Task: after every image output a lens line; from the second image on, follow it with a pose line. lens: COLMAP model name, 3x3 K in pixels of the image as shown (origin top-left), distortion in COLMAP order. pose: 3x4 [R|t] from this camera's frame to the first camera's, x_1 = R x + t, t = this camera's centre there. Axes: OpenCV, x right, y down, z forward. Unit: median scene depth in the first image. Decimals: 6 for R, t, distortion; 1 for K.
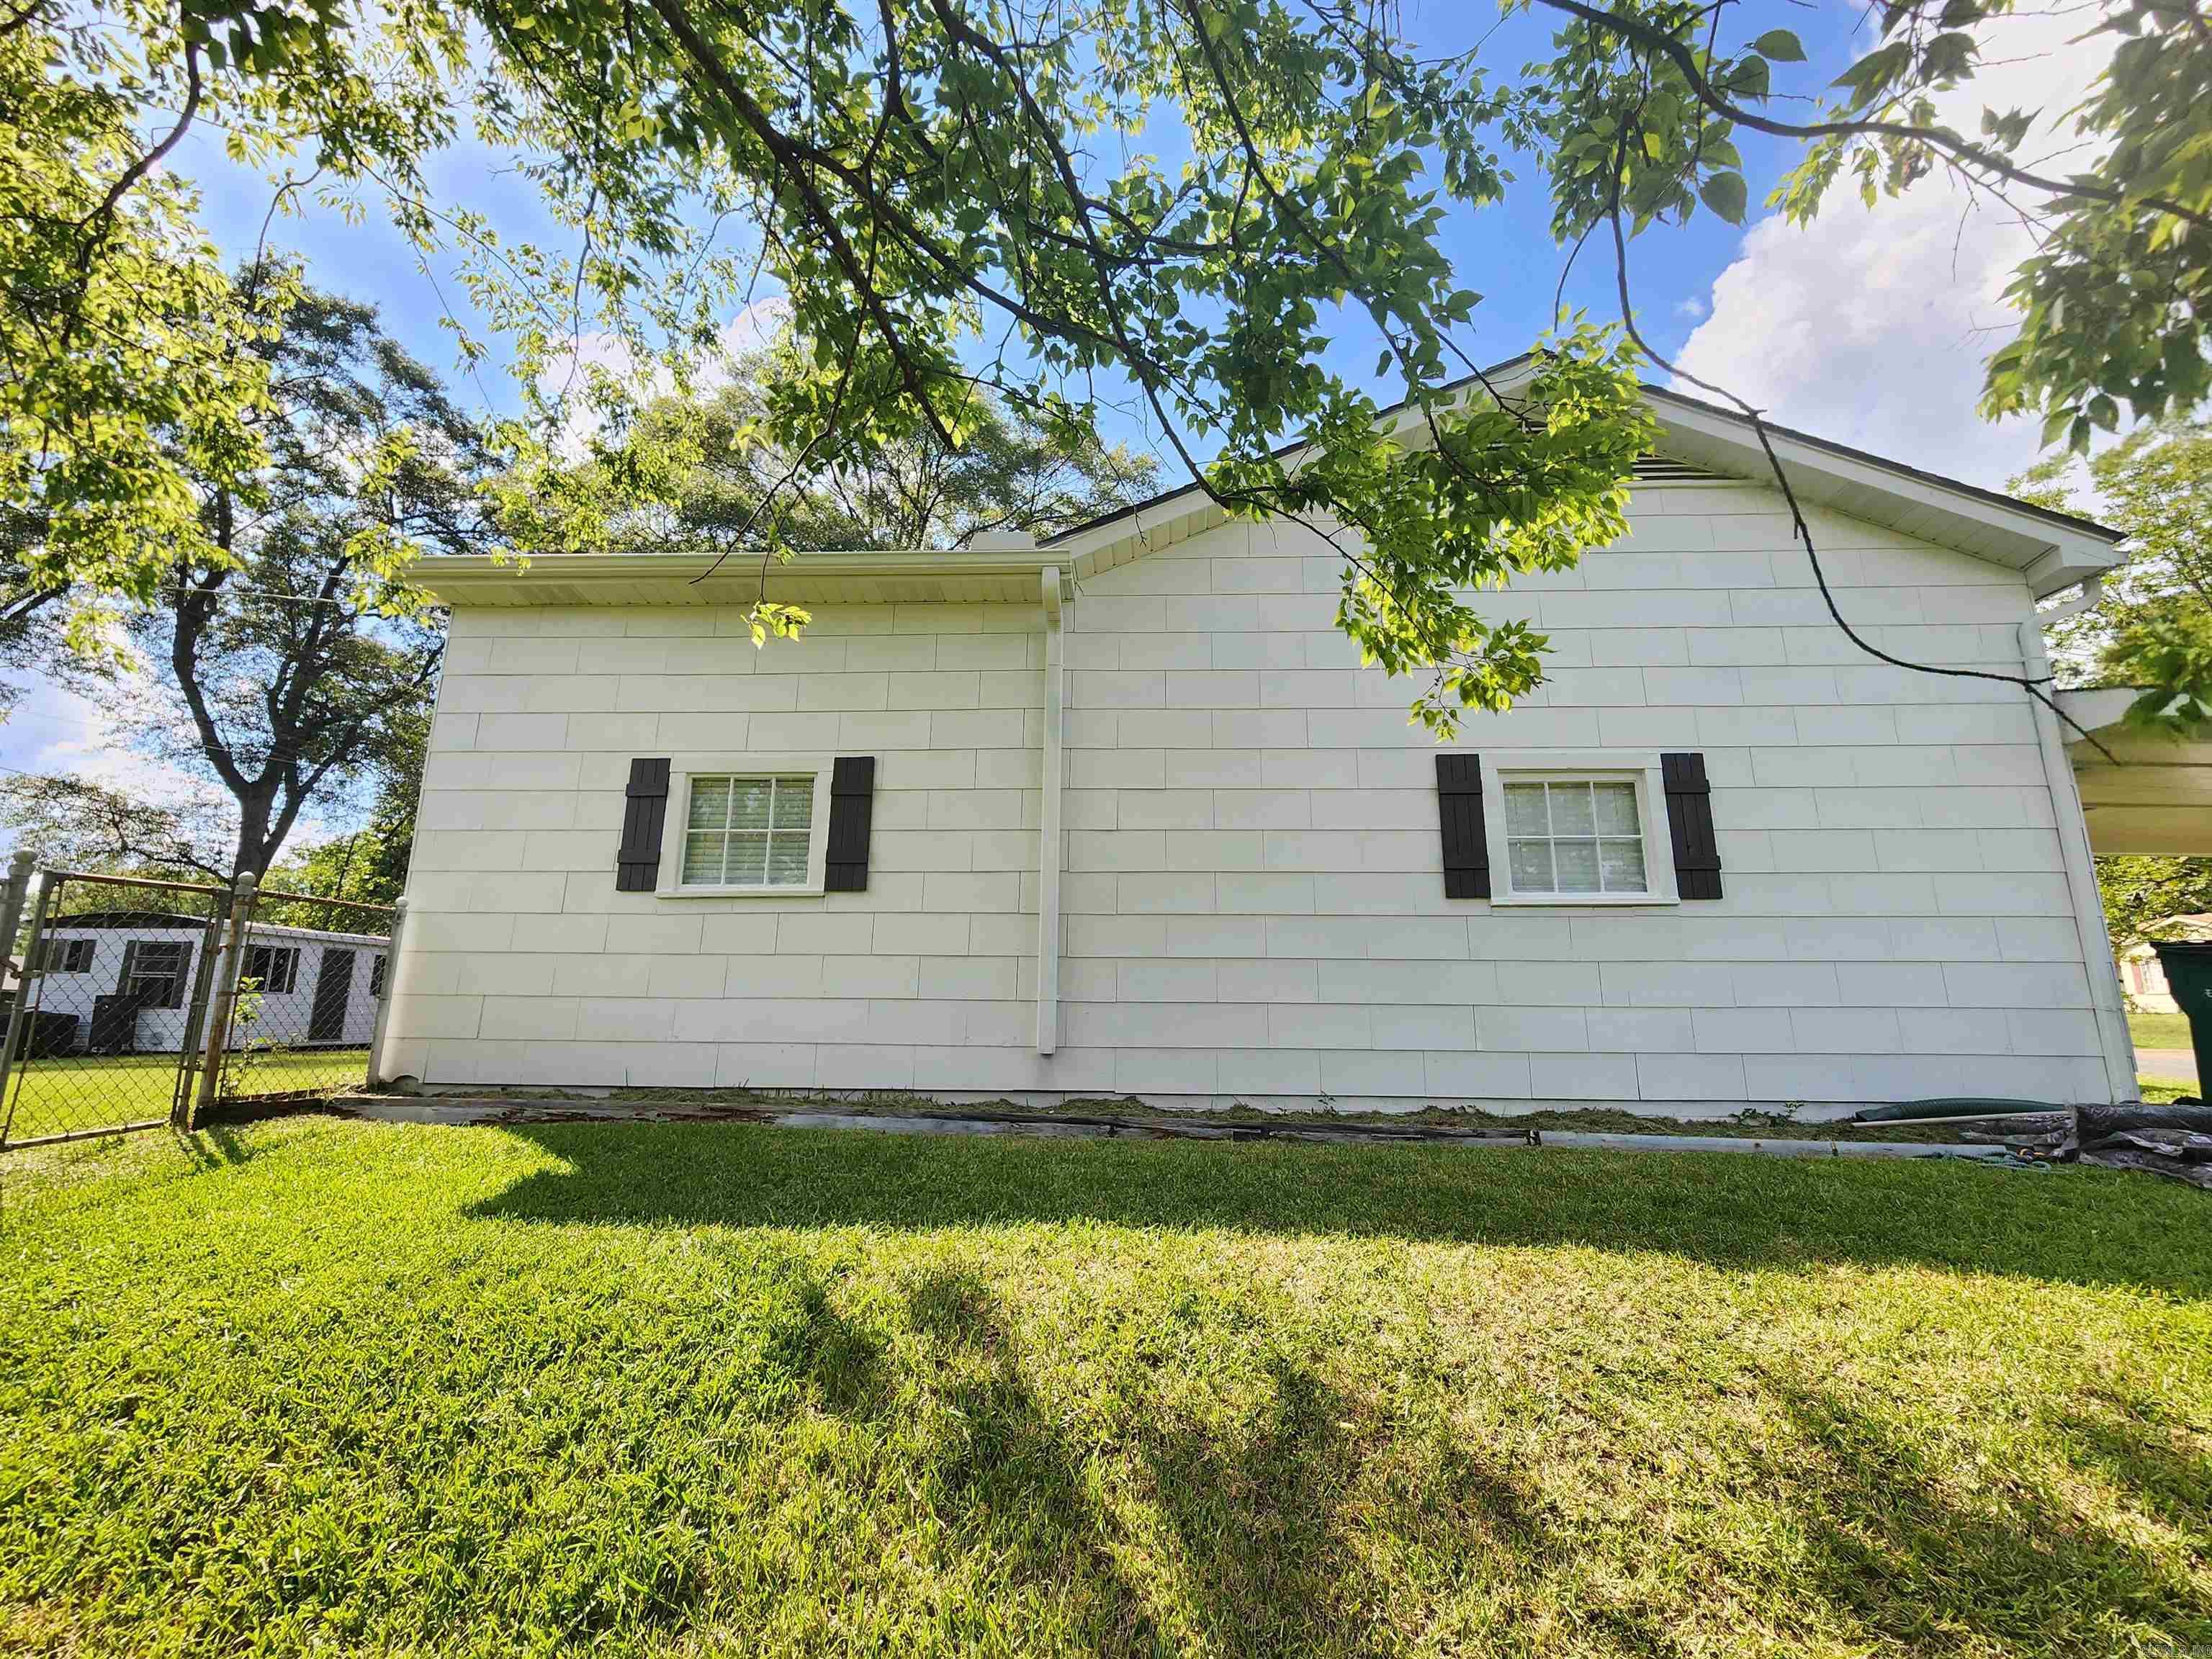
lens RADIAL K [[907.2, 0, 1108.2], [0, 907.2, 827.1], [0, 0, 1]] dist [0.002515, -0.000390]
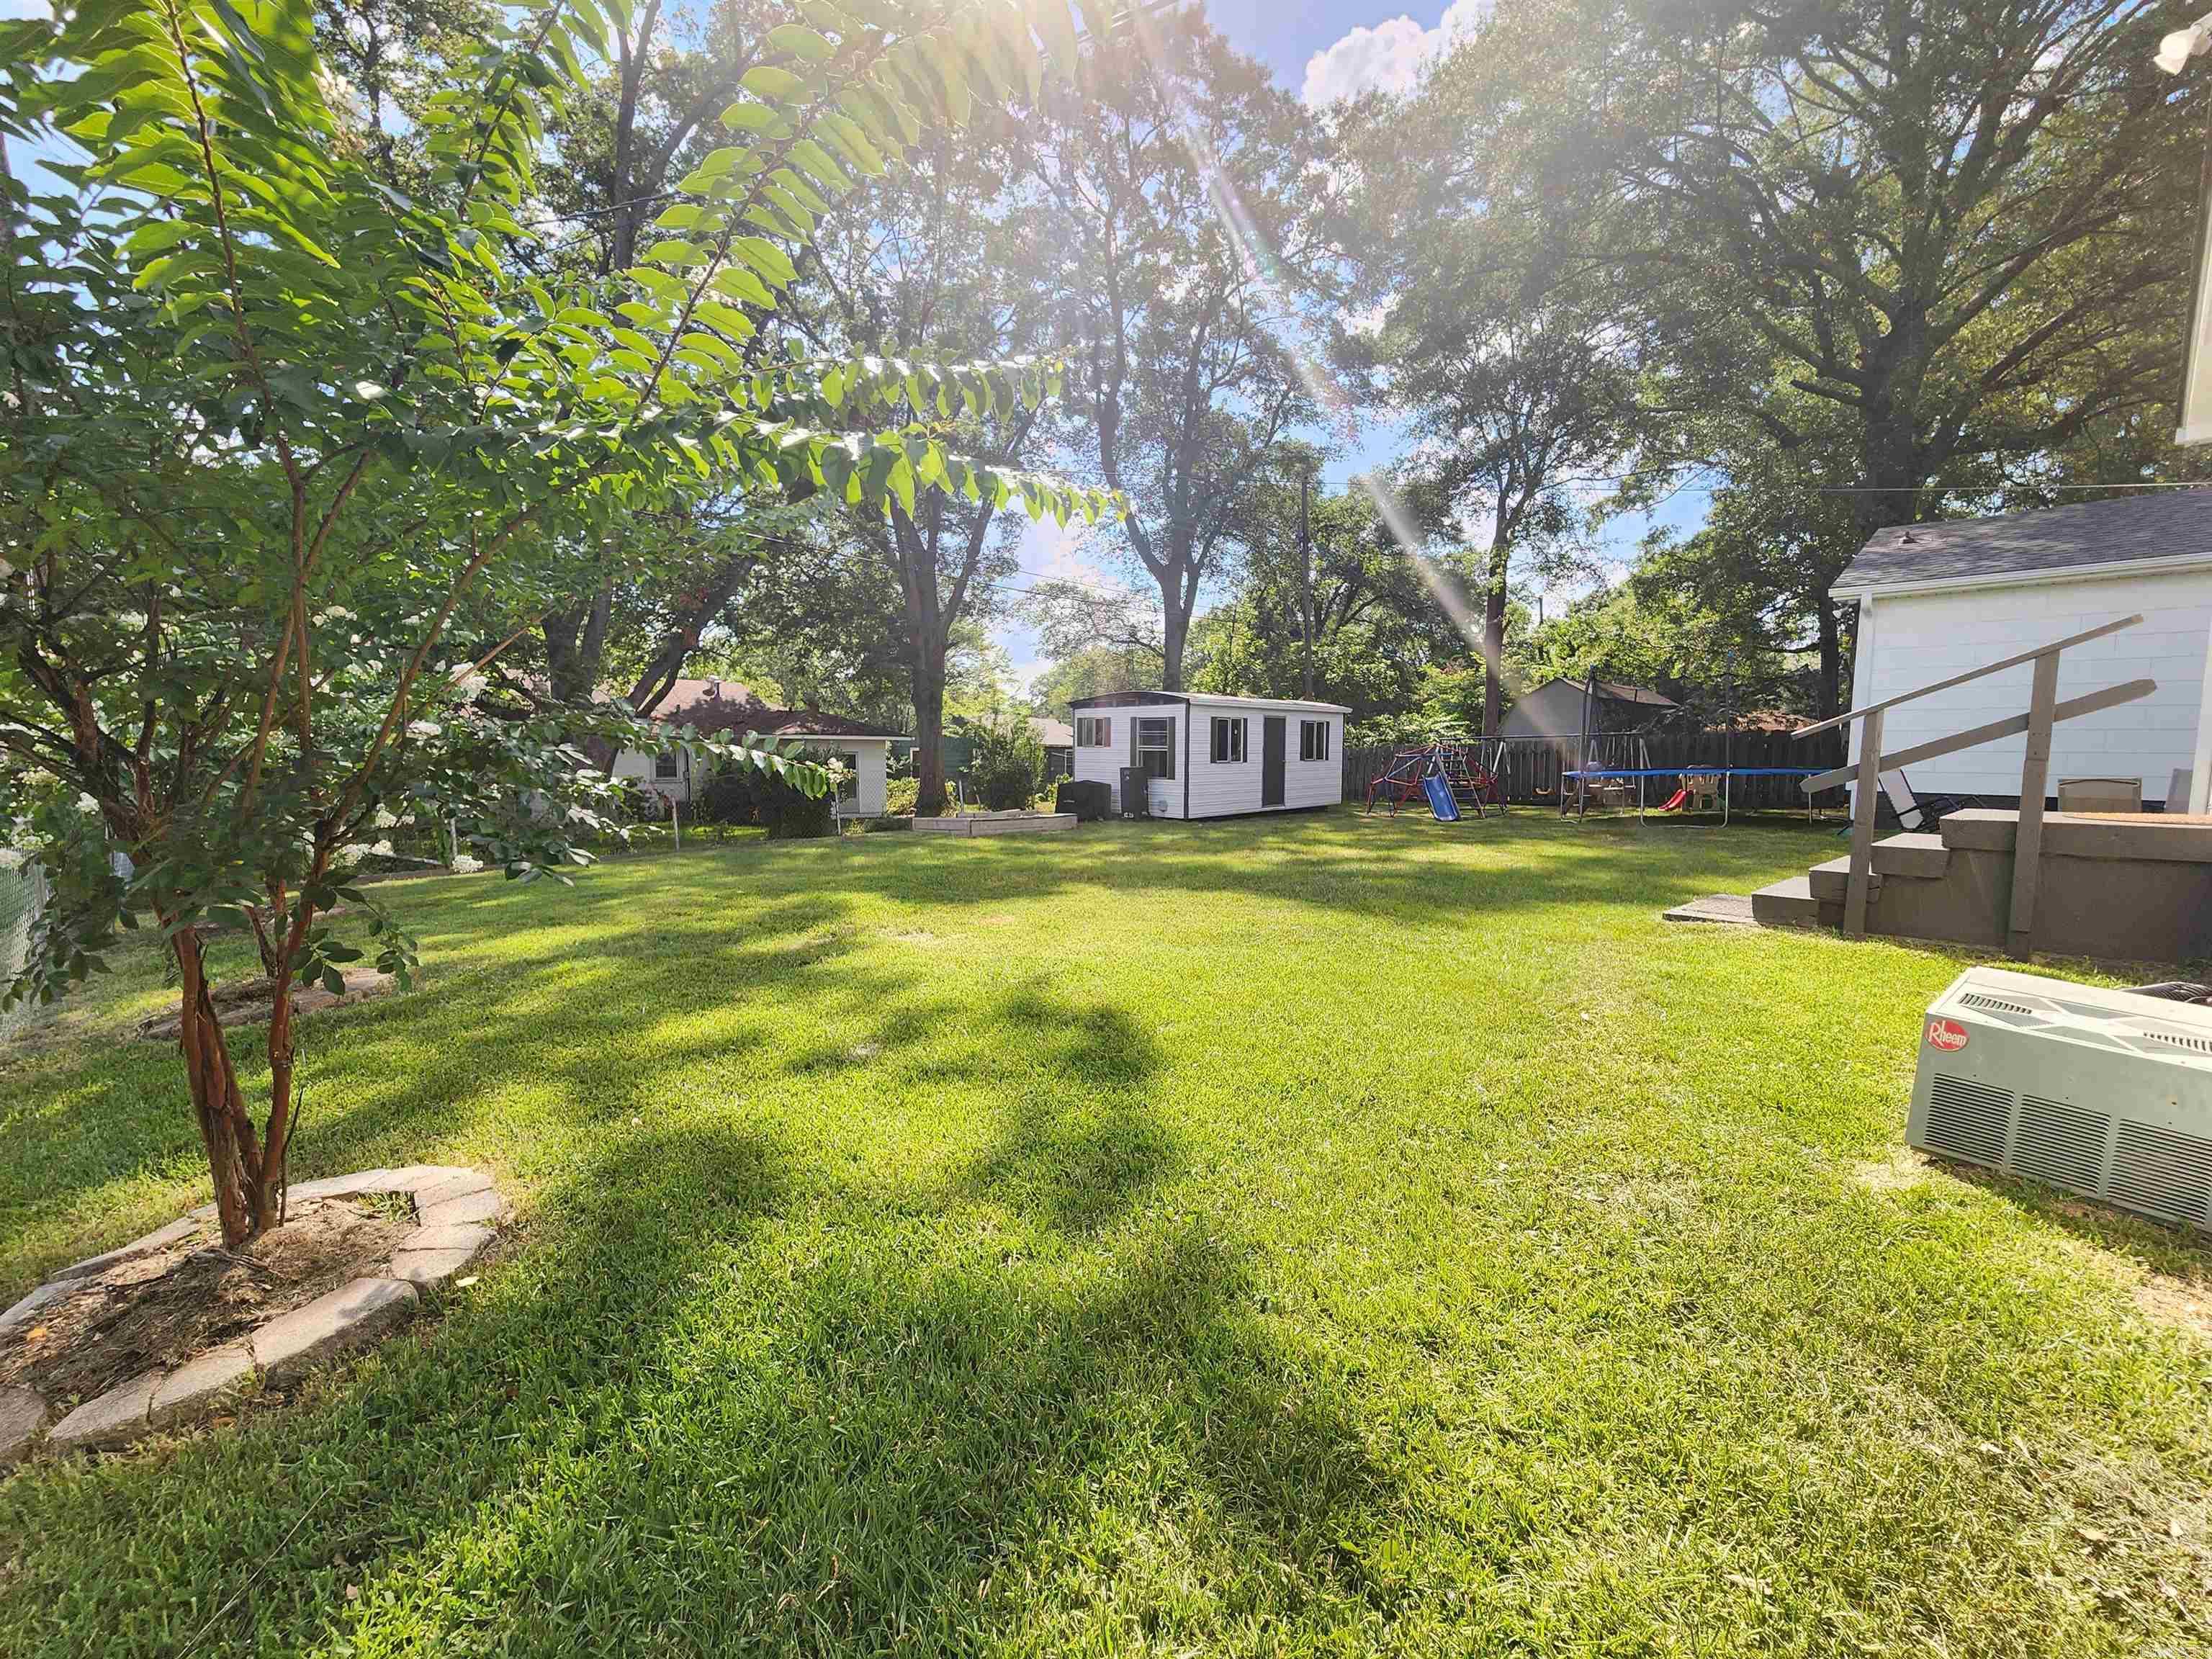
lens RADIAL K [[907.2, 0, 1109.1], [0, 907.2, 835.7], [0, 0, 1]] dist [0.002515, -0.000390]
pose [[0.695433, 0.067393, -0.715424, -0.166285], [0.143978, 0.962336, 0.230607, 0.004071], [0.704019, -0.263377, 0.659537, 0.122491]]
